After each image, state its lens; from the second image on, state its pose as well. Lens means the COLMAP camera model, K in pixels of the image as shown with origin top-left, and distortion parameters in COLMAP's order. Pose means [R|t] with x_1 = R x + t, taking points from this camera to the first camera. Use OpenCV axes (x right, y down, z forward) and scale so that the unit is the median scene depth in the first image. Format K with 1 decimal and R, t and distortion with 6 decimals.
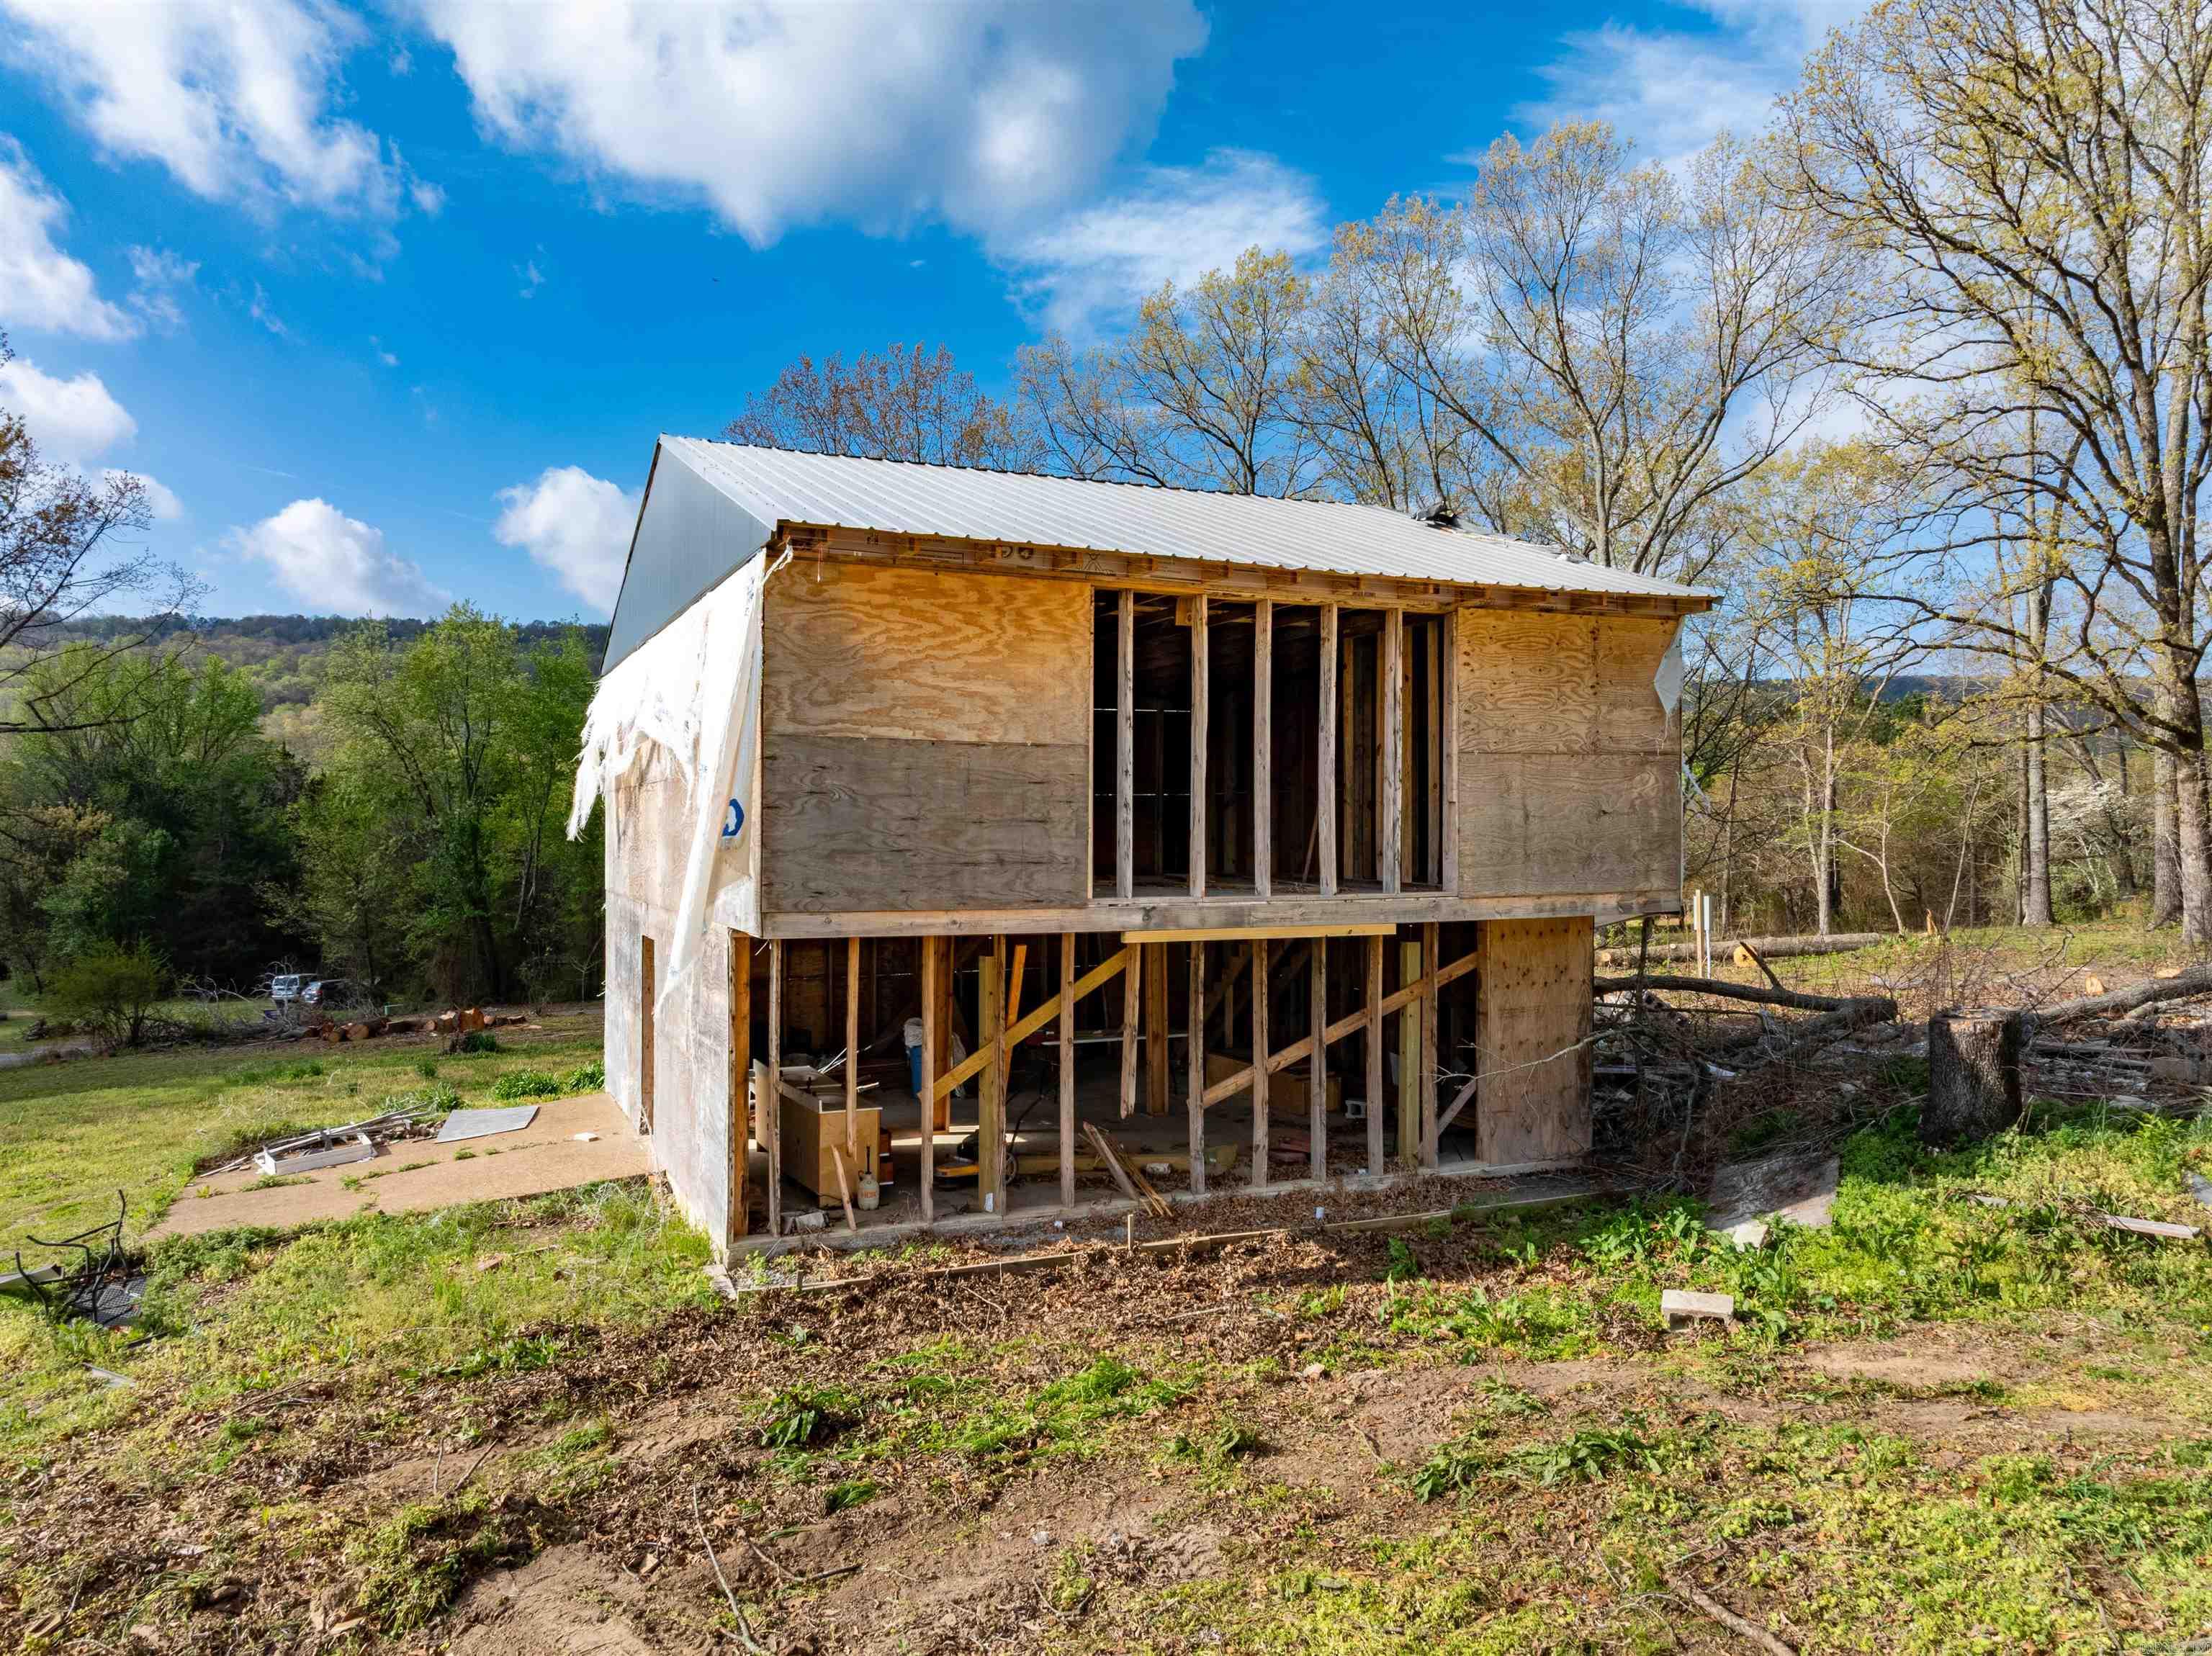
lens RADIAL K [[1566.2, 0, 1102.6], [0, 1566.2, 821.1], [0, 0, 1]] dist [-0.003291, 0.006331]
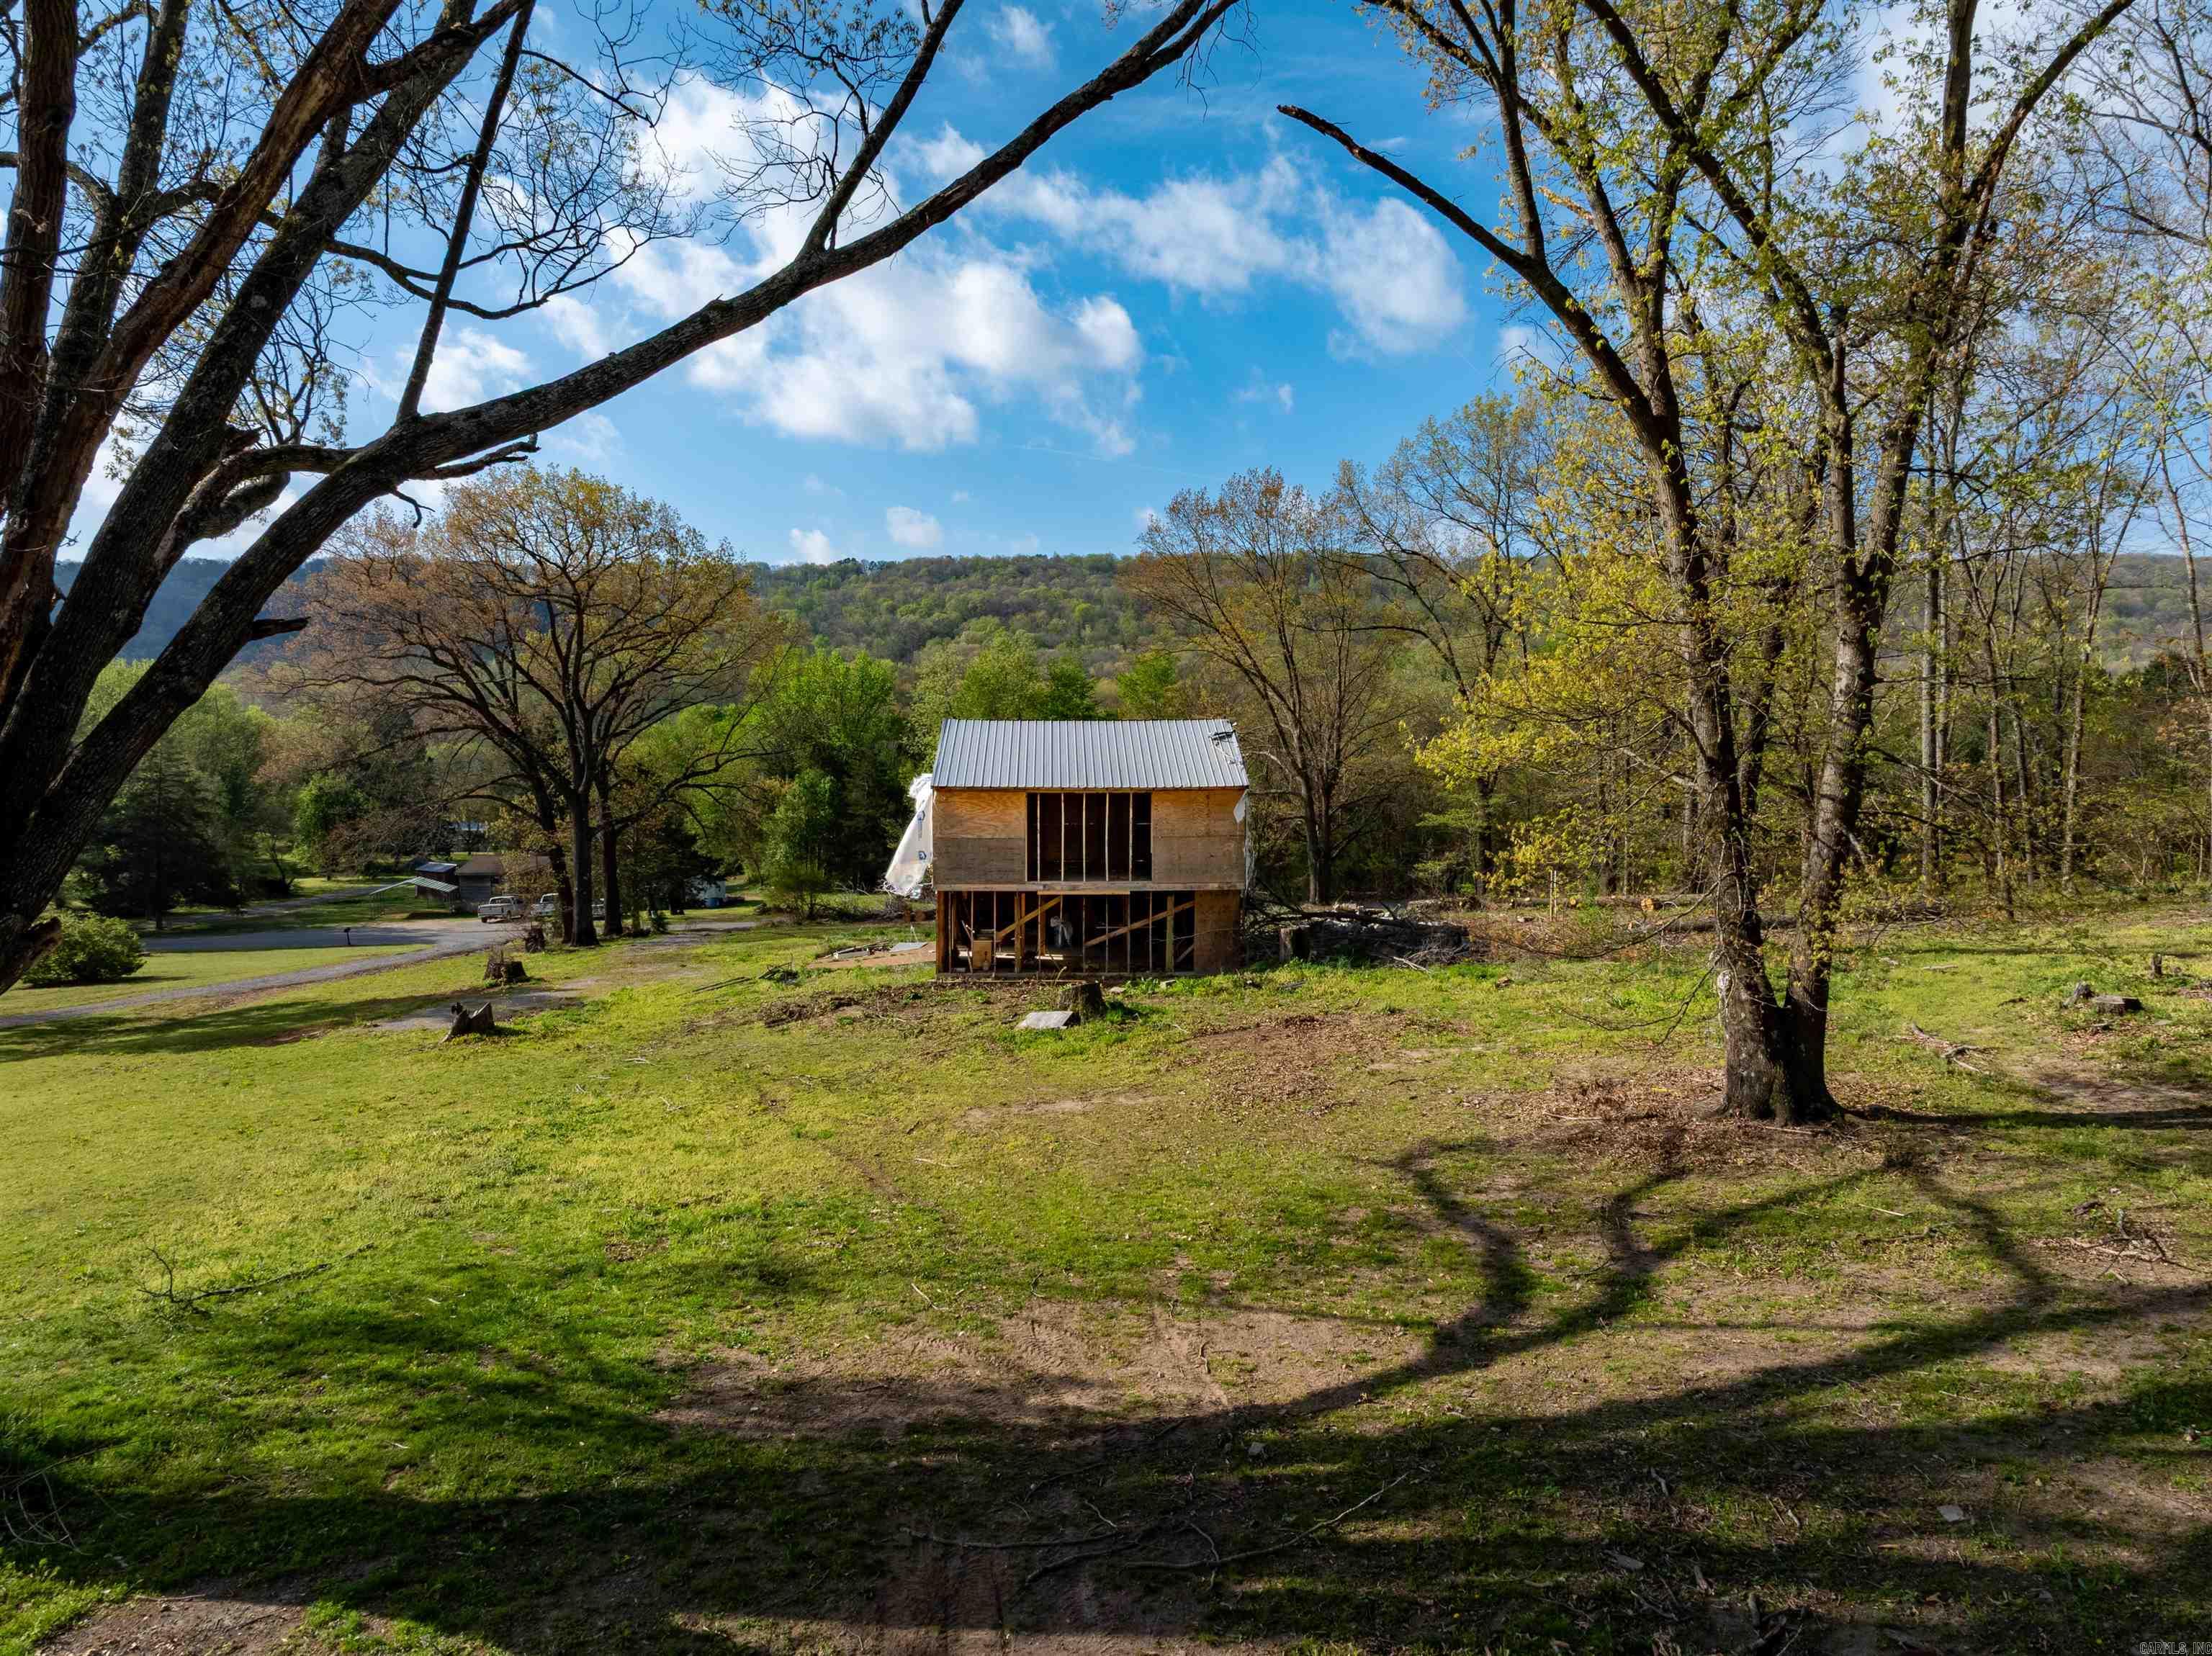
lens RADIAL K [[1566.2, 0, 1107.1], [0, 1566.2, 828.4], [0, 0, 1]] dist [-0.003291, 0.006331]
pose [[0.930125, 0.022537, -0.366551, 1.156647], [-0.000256, 0.998155, 0.060722, -0.226635], [0.367243, -0.056385, 0.928414, -1.749110]]
